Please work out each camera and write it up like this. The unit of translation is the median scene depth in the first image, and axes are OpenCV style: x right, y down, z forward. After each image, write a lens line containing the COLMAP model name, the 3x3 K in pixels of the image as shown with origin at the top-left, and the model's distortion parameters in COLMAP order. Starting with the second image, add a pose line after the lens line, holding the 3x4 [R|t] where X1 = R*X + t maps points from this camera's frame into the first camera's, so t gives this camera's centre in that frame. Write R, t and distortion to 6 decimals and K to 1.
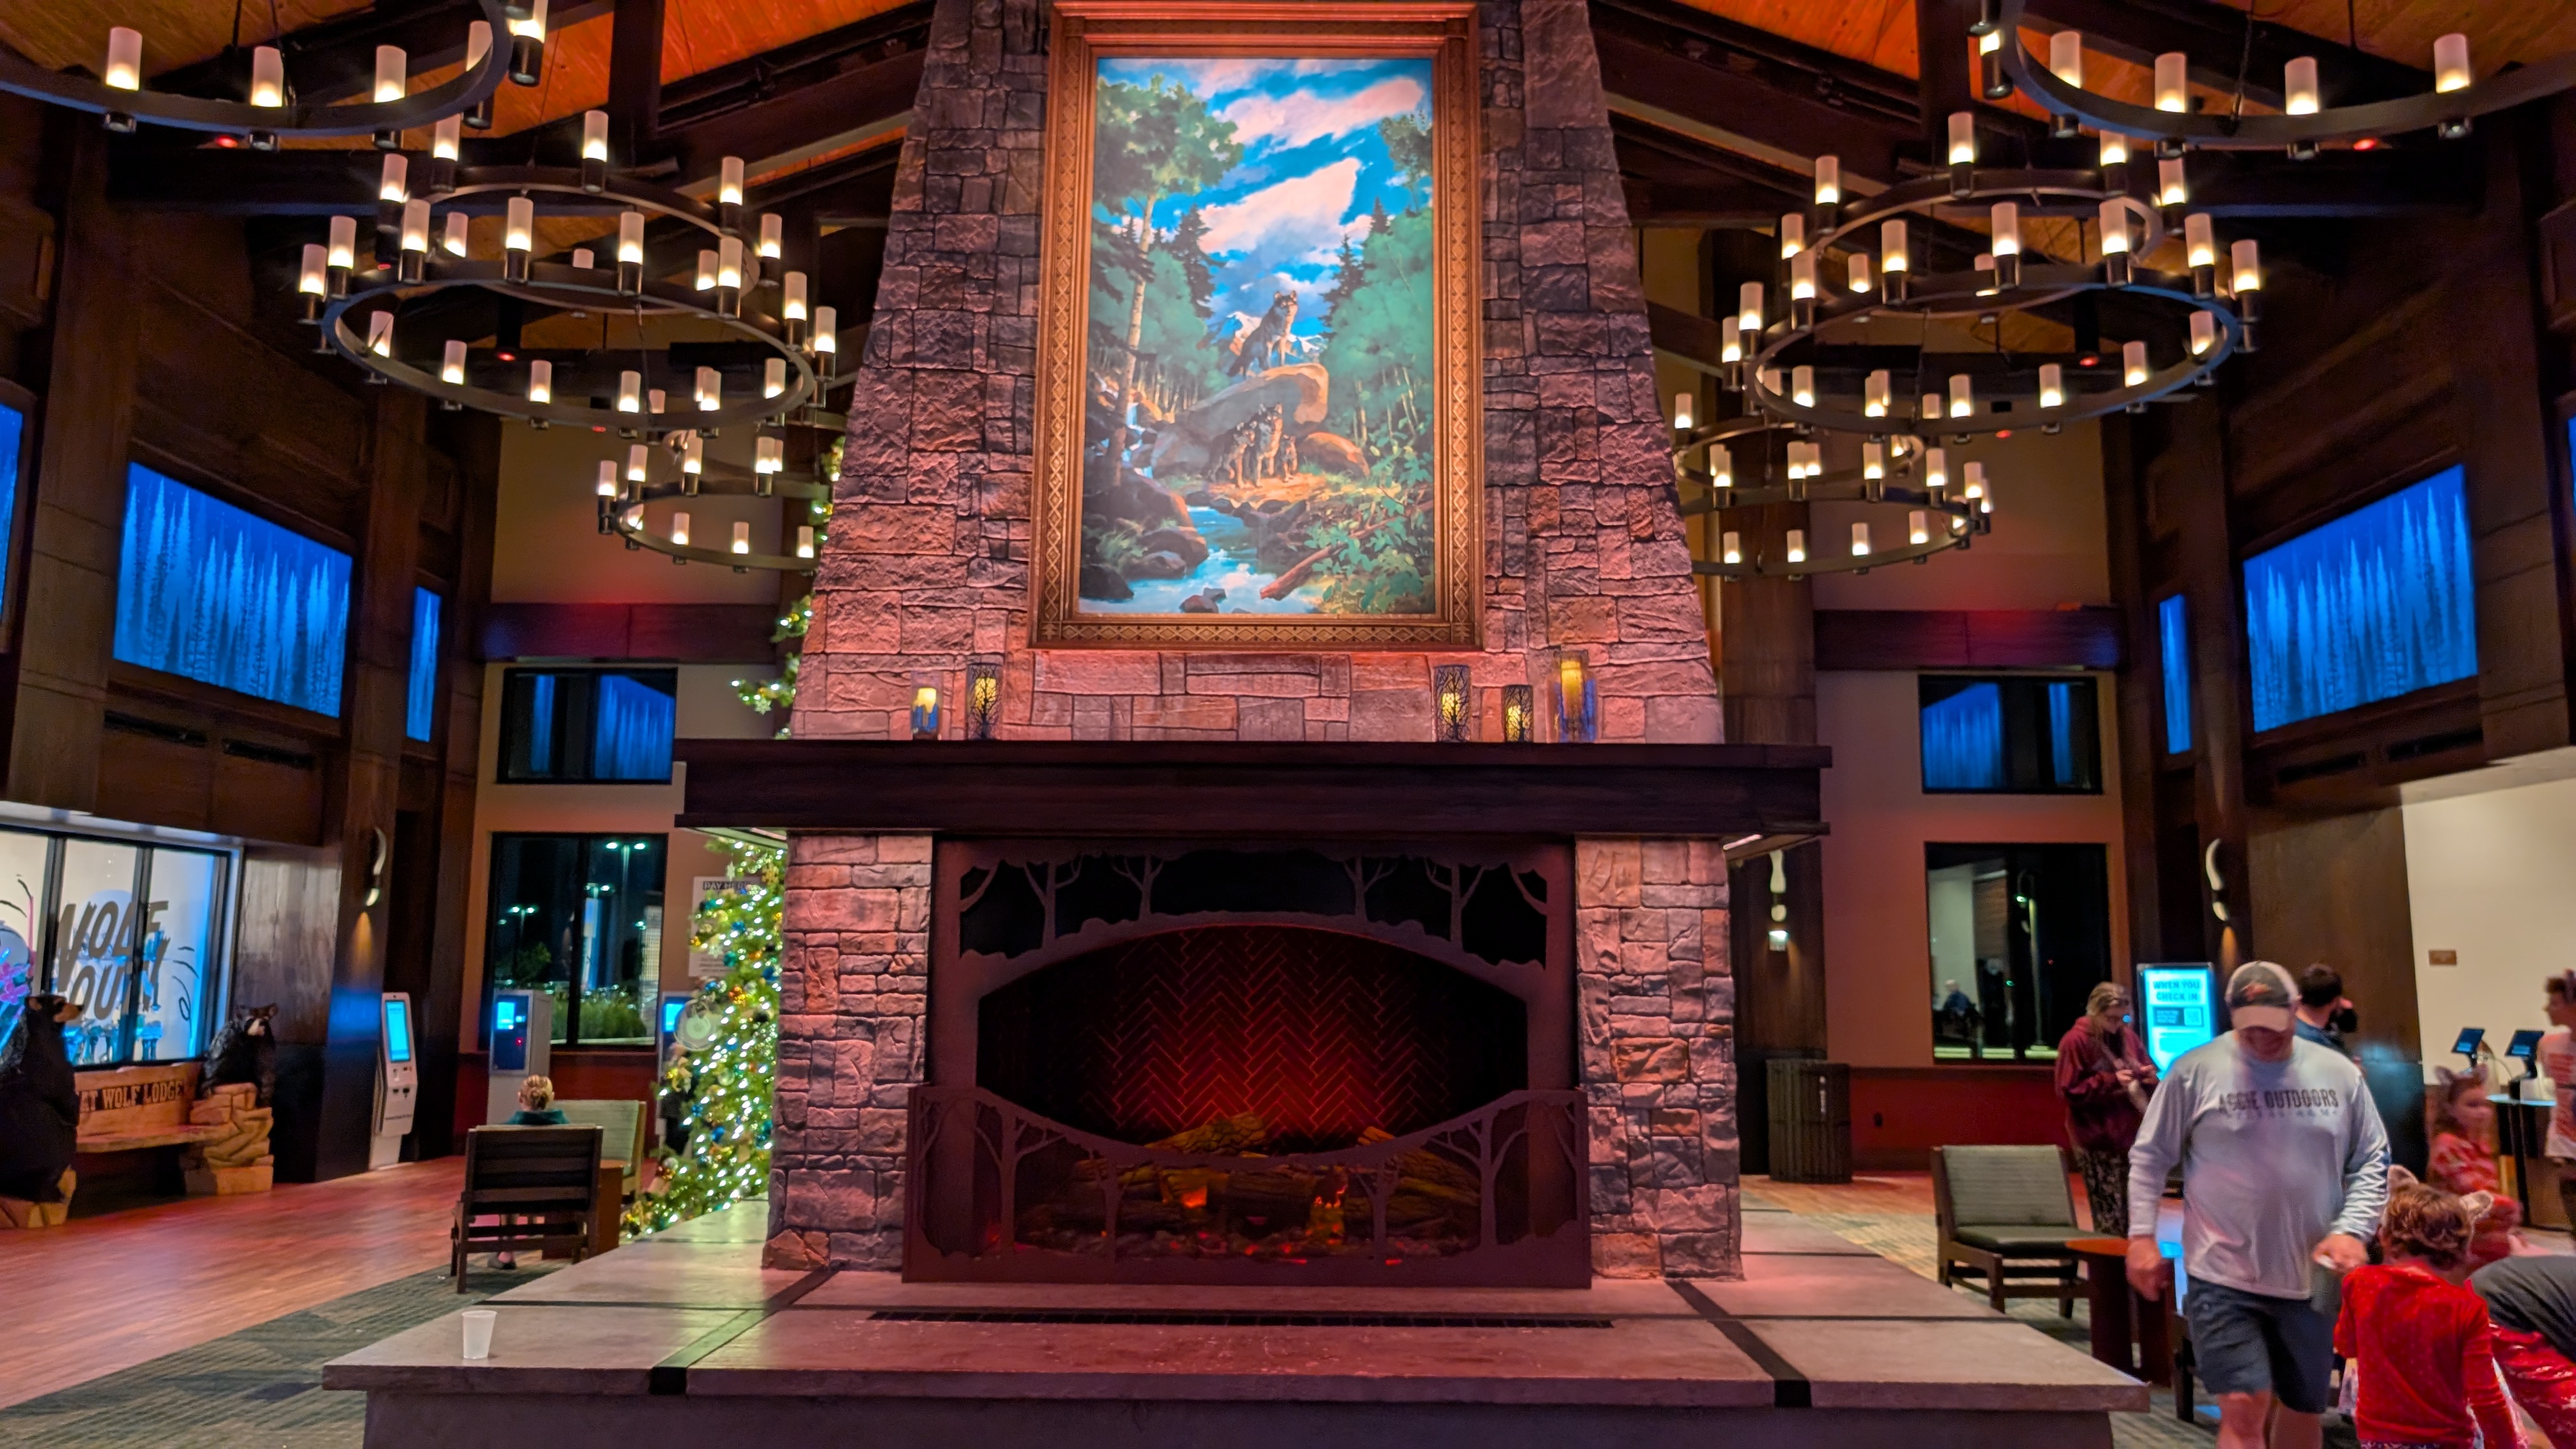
lens RADIAL K [[1768.4, 0, 1288.0], [0, 1768.4, 724.5], [0, 0, 1]] dist [-0.022186, -0.001875]
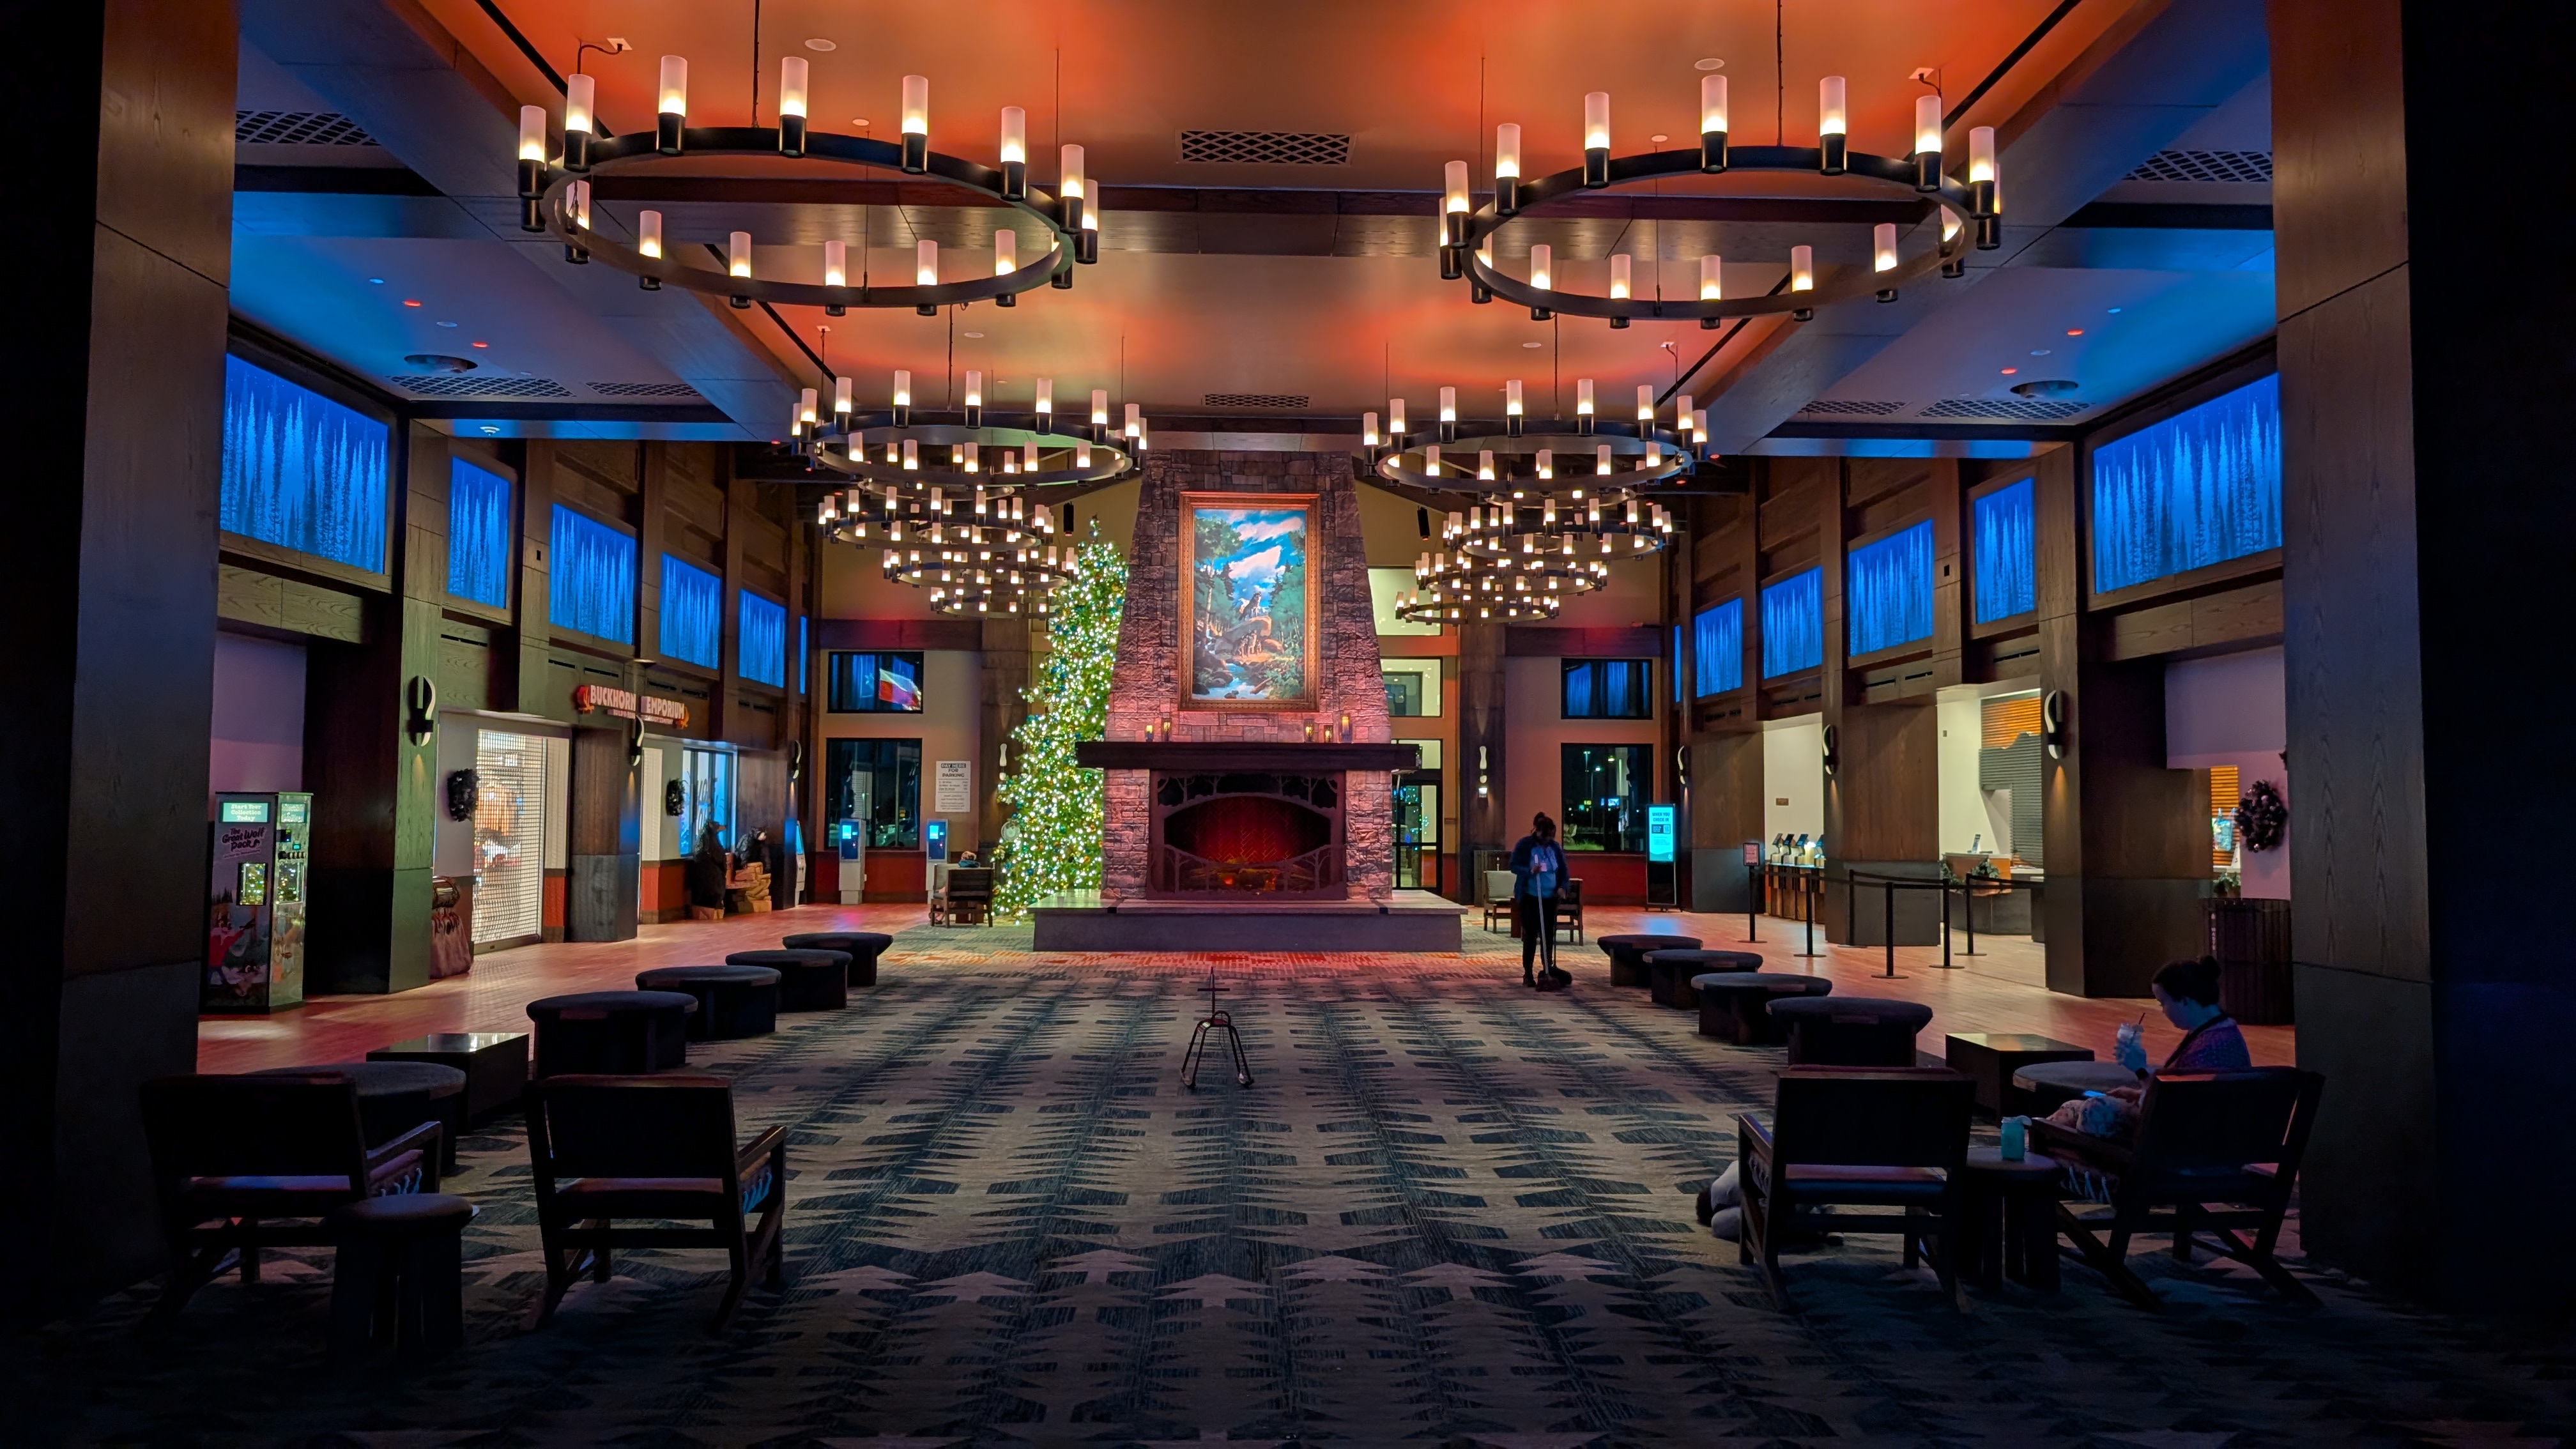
lens RADIAL K [[1759.2, 0, 1288.0], [0, 1759.2, 724.5], [0, 0, 1]] dist [0.001064, 0.000008]
pose [[0.998799, -0.000040, 0.049005, -0.100253], [-0.004616, 0.995477, 0.094895, -0.311659], [-0.048787, -0.095007, 0.994280, -2.116177]]
